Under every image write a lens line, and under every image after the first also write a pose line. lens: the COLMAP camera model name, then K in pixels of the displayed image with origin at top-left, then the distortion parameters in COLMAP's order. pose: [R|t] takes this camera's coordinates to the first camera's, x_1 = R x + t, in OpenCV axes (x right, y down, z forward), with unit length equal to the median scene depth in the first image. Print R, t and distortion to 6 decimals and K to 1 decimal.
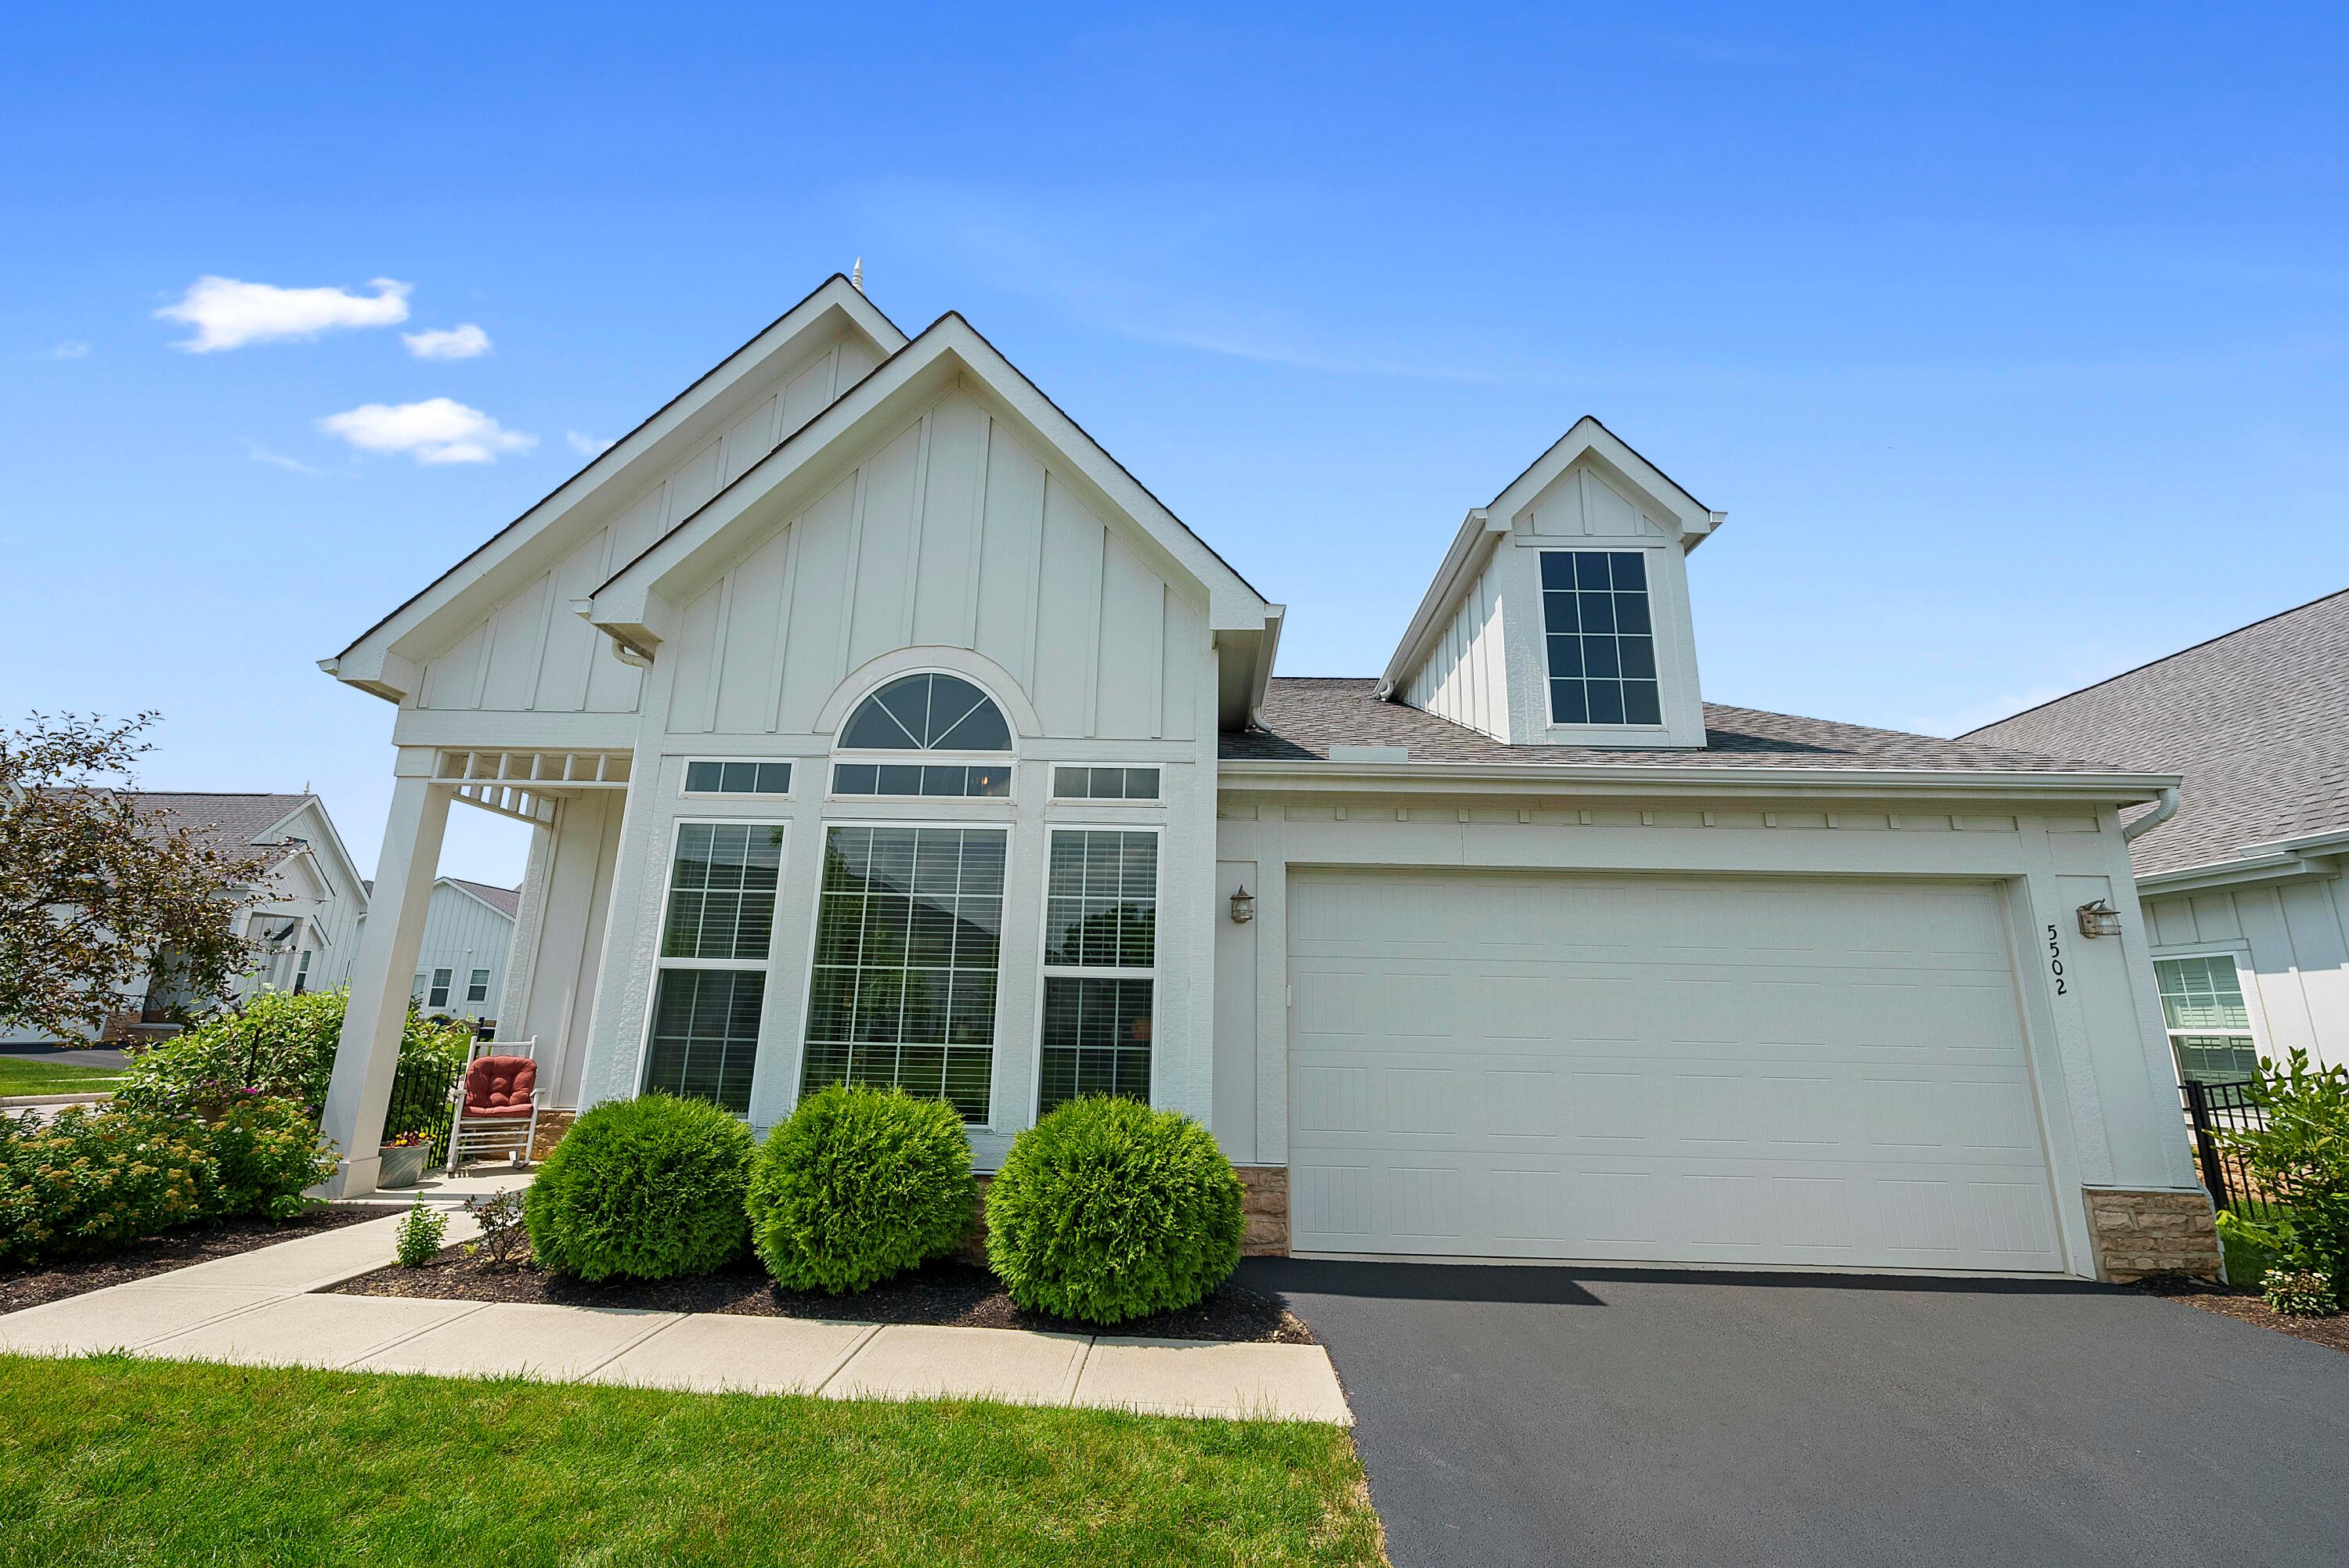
lens RADIAL K [[996.2, 0, 1170.6], [0, 996.2, 776.7], [0, 0, 1]] dist [-0.000139, -0.000084]
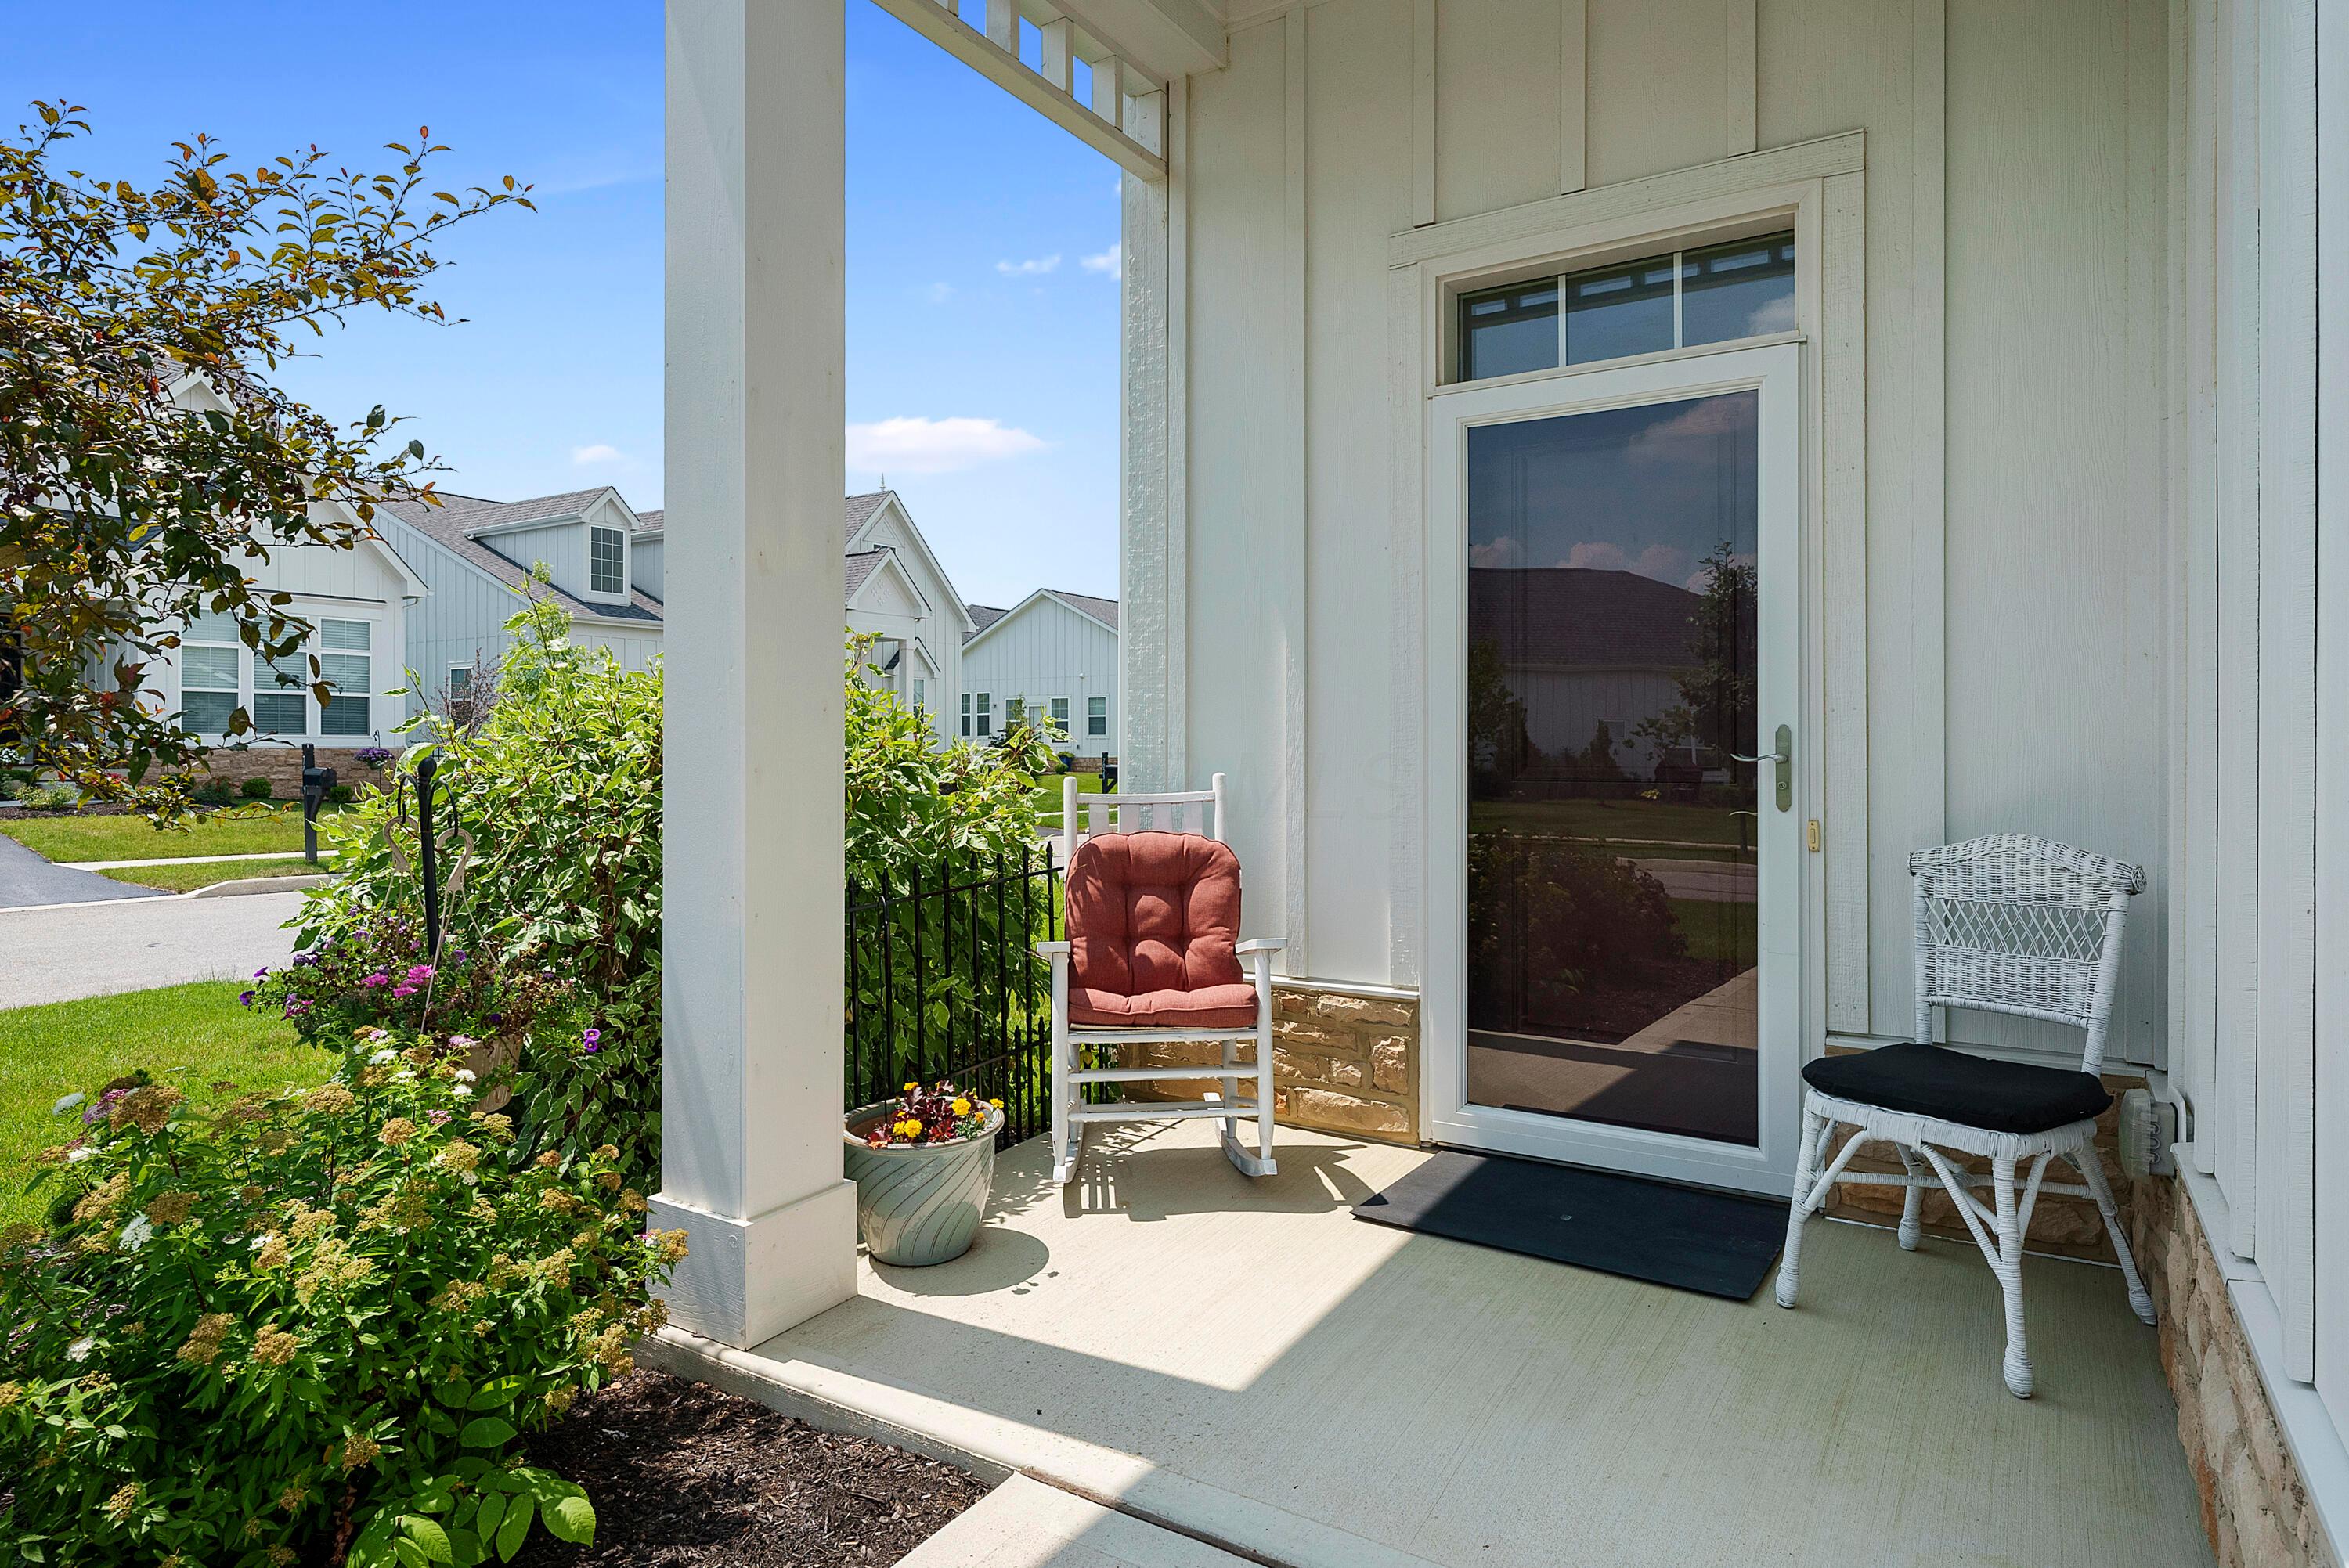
lens RADIAL K [[1329.3, 0, 1175.1], [0, 1329.3, 772.0], [0, 0, 1]] dist [-0.000194, -0.000010]
pose [[0.856090, -0.015070, -0.516606, -0.430024], [0.145313, 0.966270, 0.212617, 0.166727], [0.495977, -0.257089, 0.829404, 0.637586]]
